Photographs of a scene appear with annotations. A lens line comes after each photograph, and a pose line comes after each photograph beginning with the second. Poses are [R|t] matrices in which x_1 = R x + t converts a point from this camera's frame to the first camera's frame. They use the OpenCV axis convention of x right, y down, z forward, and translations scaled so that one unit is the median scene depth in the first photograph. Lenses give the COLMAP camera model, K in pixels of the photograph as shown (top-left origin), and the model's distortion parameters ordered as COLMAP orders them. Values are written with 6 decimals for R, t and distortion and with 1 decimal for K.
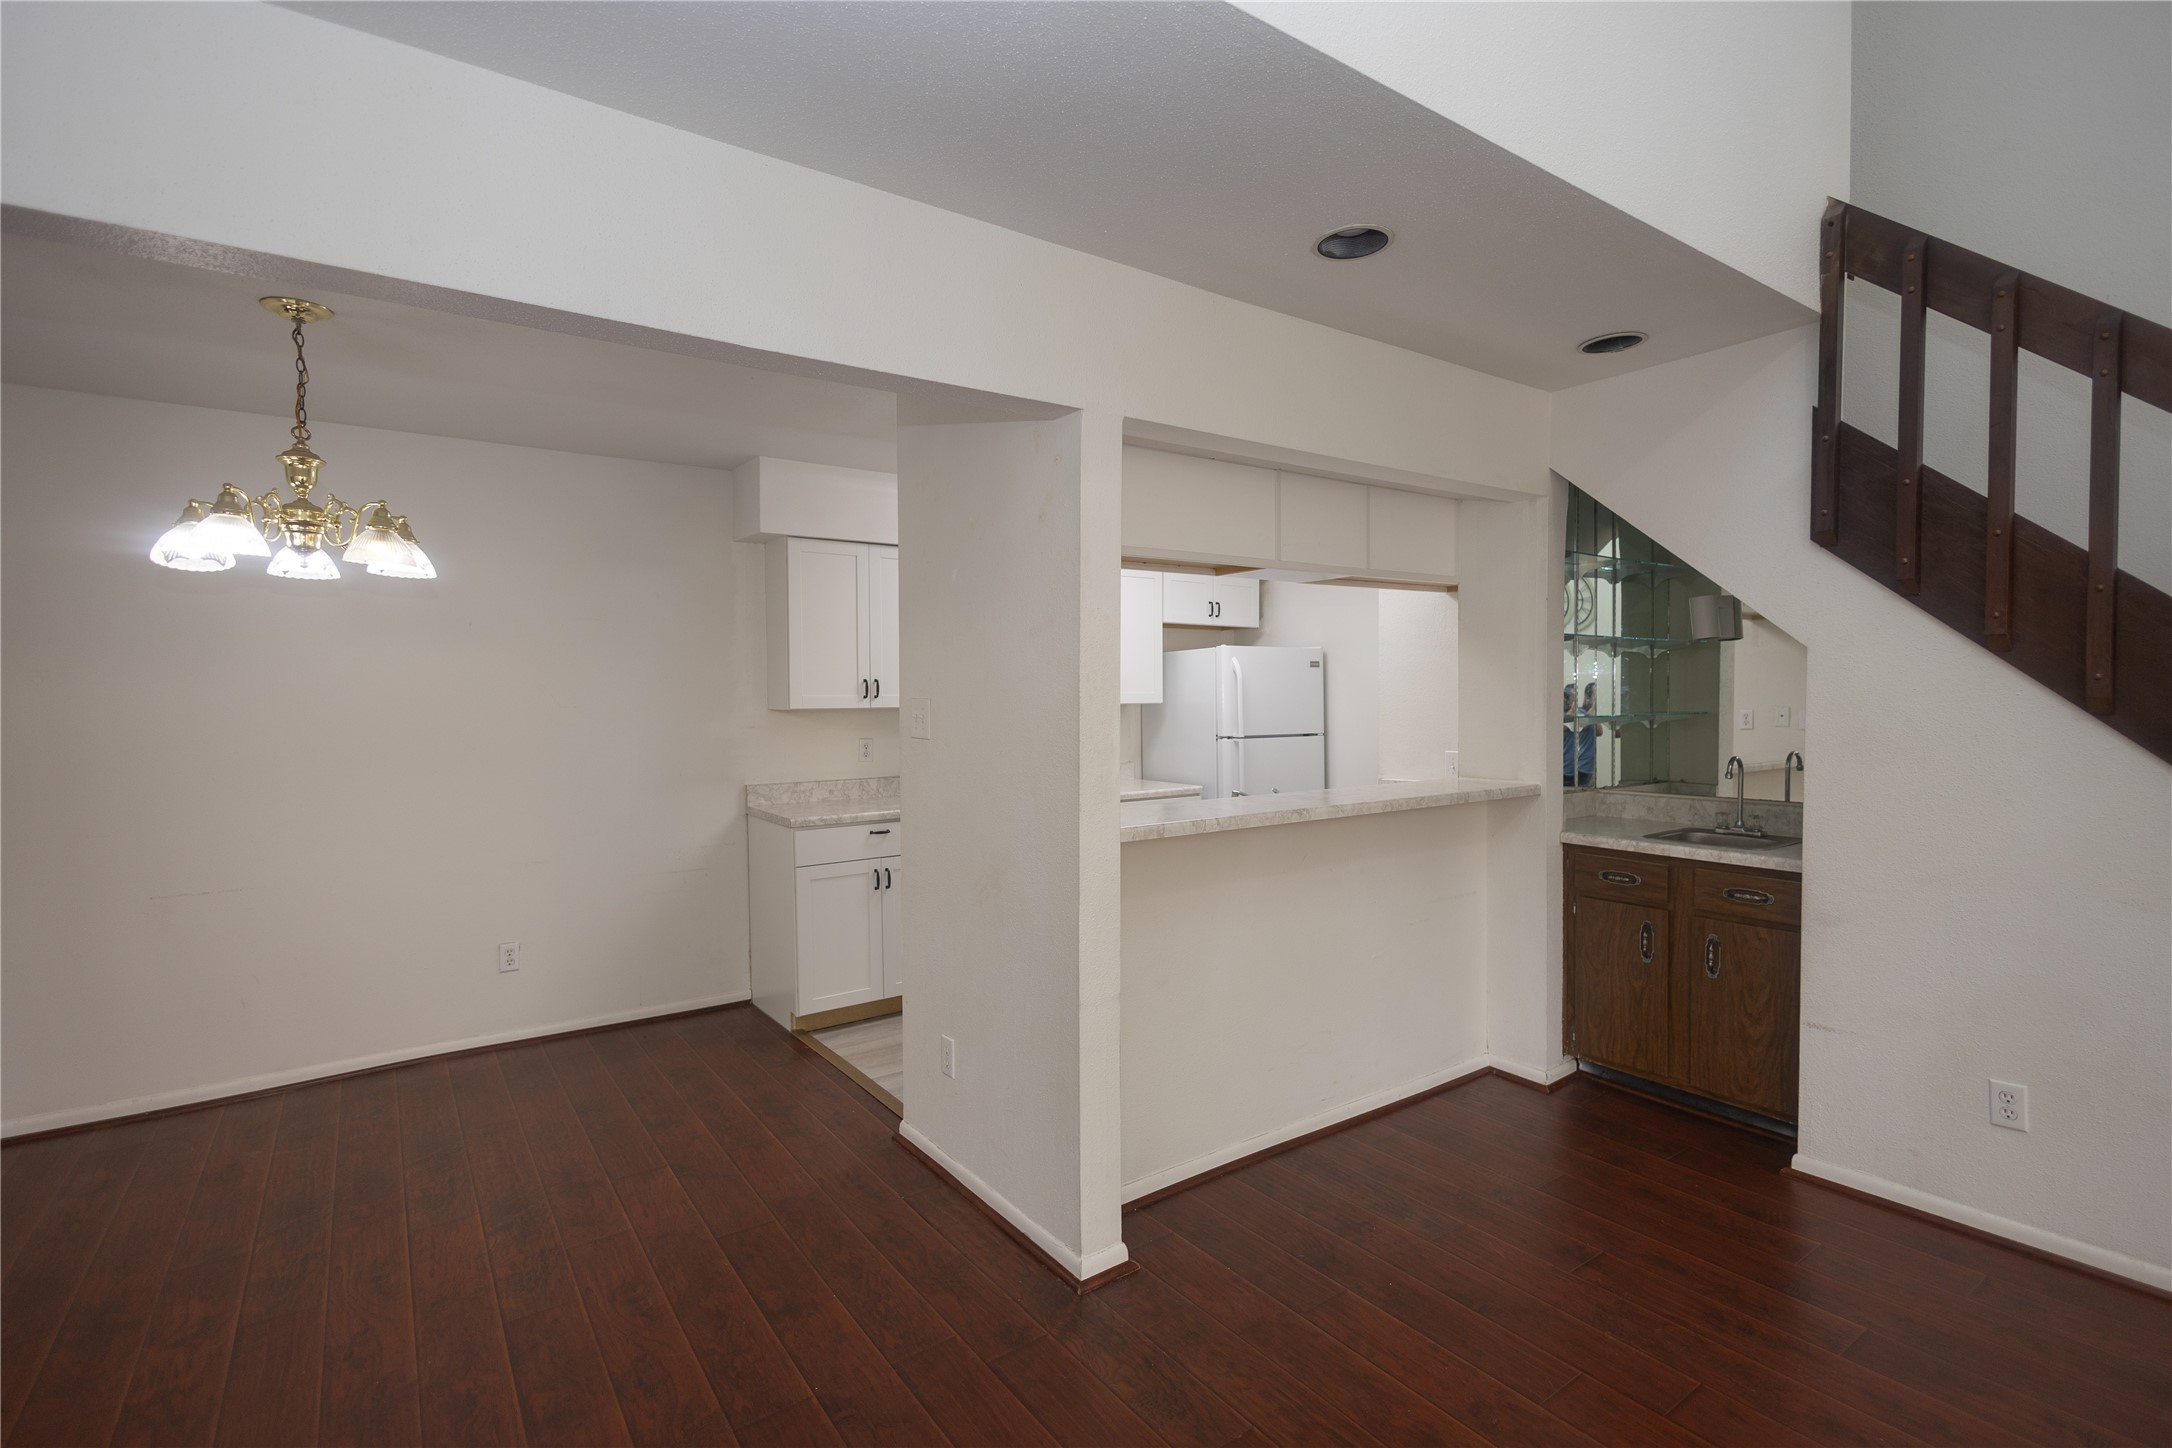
lens RADIAL K [[998.4, 0, 1081.4], [0, 998.4, 715.0], [0, 0, 1]] dist [0.015562, -0.003914]
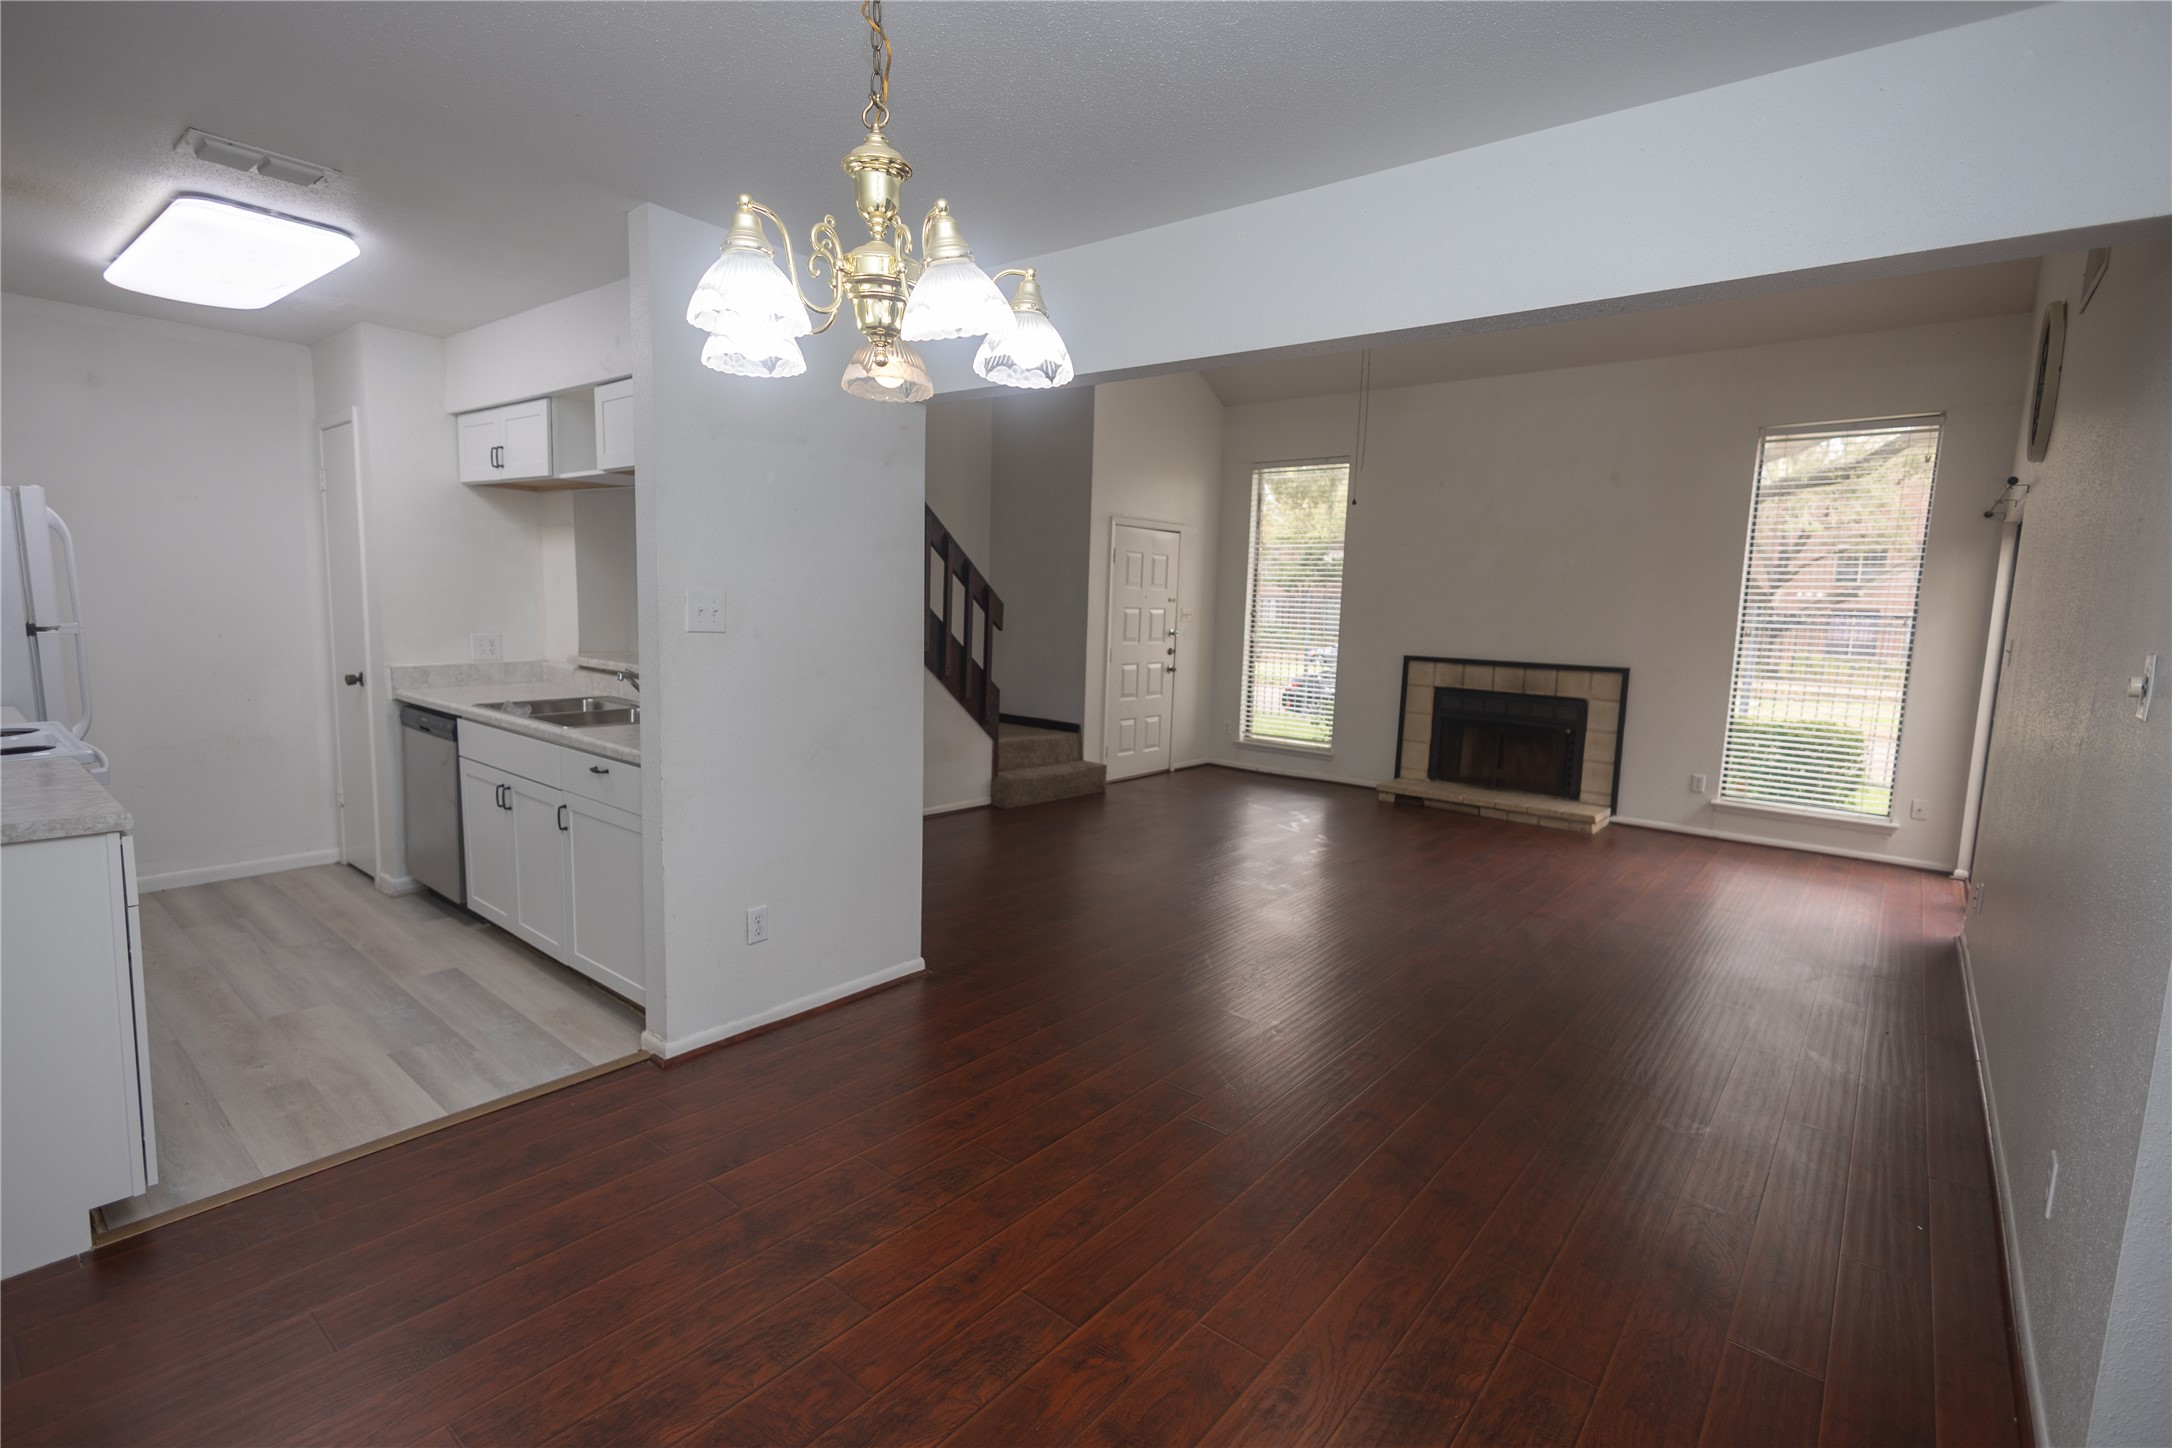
lens RADIAL K [[998.4, 0, 1094.1], [0, 998.4, 727.6], [0, 0, 1]] dist [0.015562, -0.003914]
pose [[-0.268548, -0.122849, 0.955401, -1.024703], [-0.016292, 0.992272, 0.123010, -0.008801], [-0.963129, 0.017469, -0.268474, 0.773260]]
